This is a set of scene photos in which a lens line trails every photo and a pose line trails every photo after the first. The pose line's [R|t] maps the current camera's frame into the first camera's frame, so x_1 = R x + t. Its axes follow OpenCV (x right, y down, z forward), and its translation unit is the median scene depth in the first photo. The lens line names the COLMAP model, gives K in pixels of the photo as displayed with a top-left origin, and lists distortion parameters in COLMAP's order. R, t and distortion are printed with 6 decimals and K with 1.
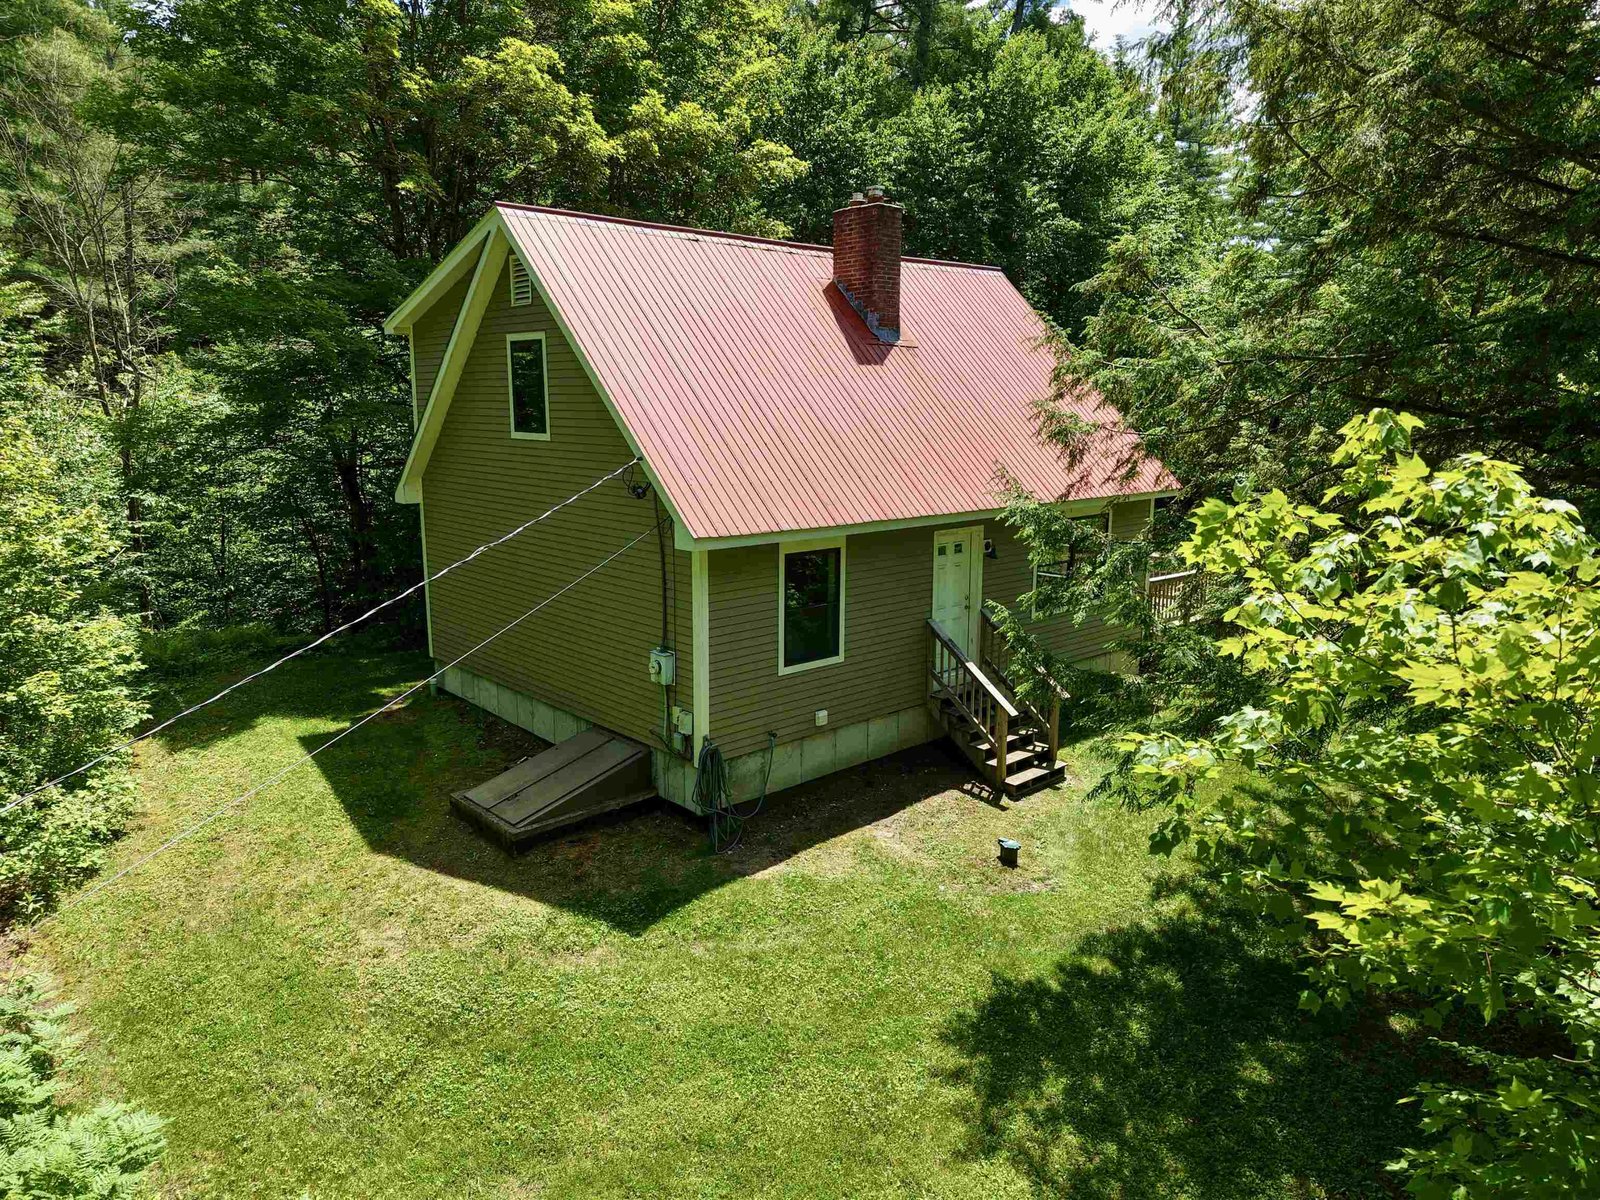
lens RADIAL K [[1075.4, 0, 798.0], [0, 1075.4, 601.0], [0, 0, 1]] dist [-0.004248, 0.001830]
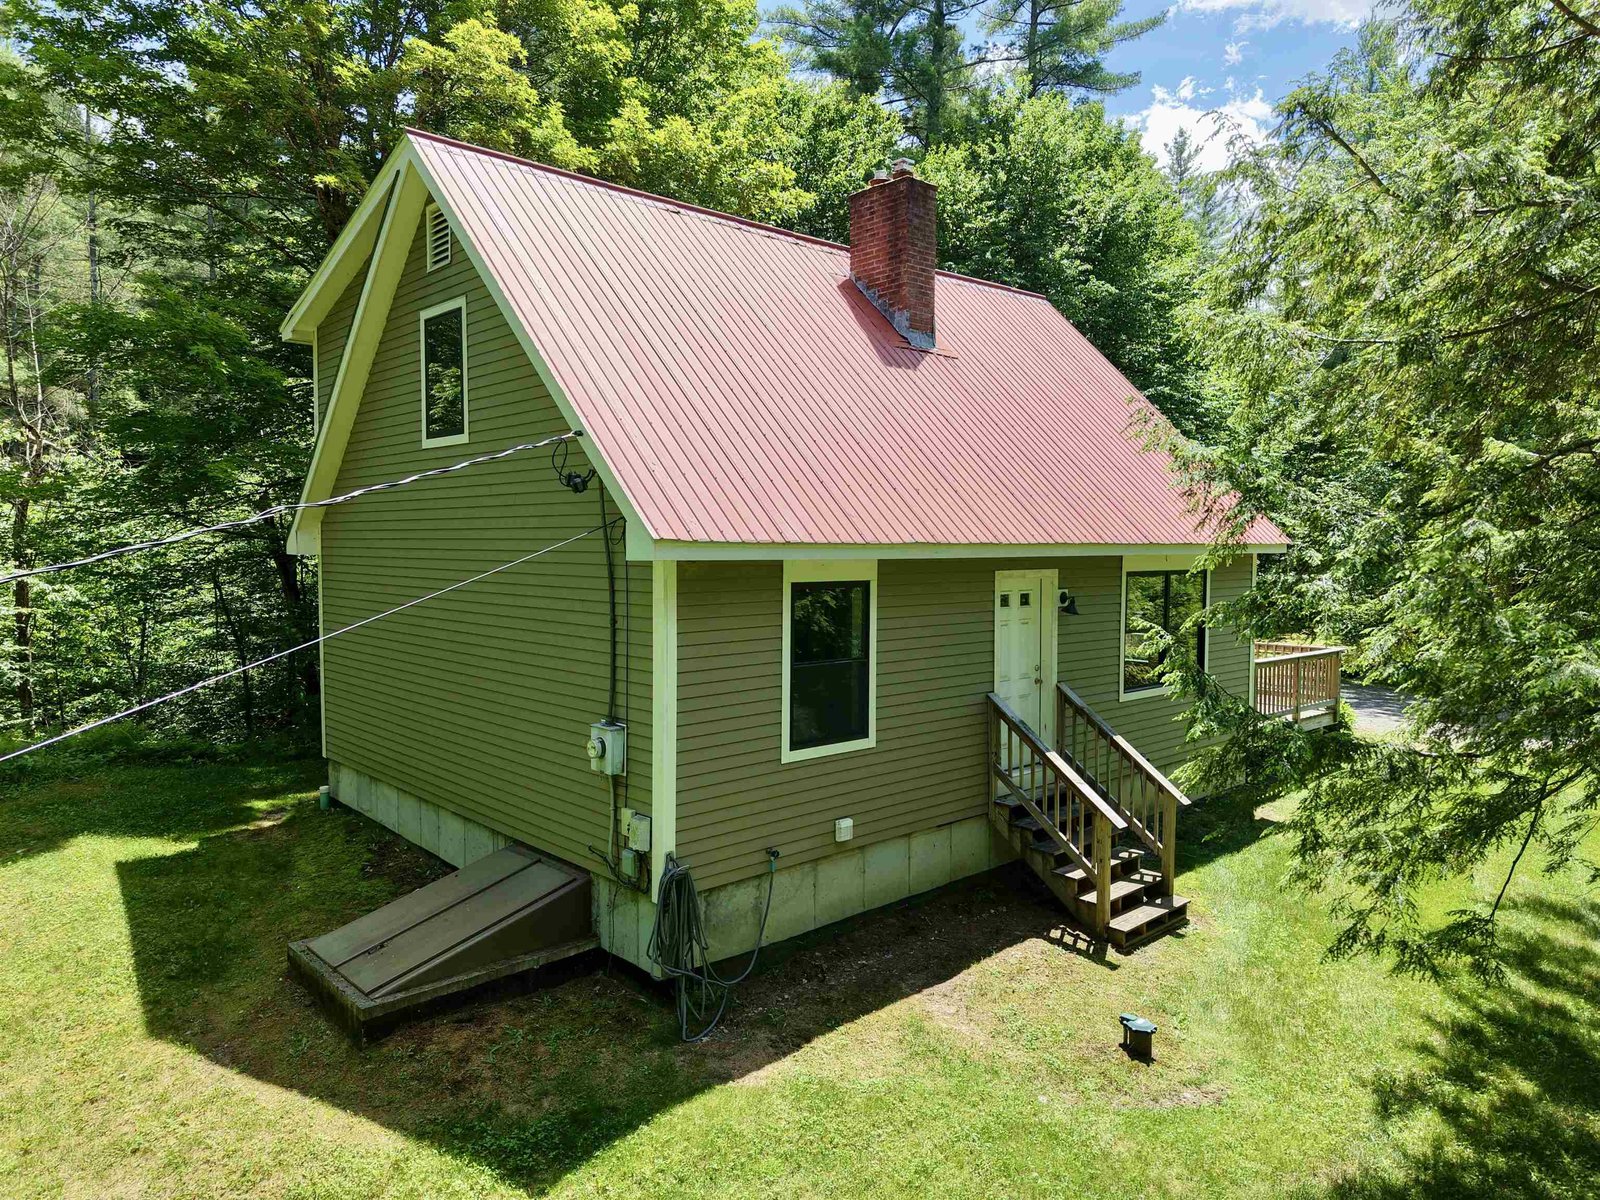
lens RADIAL K [[1075.4, 0, 796.8], [0, 1075.4, 605.7], [0, 0, 1]] dist [-0.004248, 0.001830]
pose [[0.999999, 0.001054, 0.000823, -0.008733], [-0.000942, 0.992011, -0.126151, 0.053192], [-0.000949, 0.126150, 0.992011, 0.301217]]
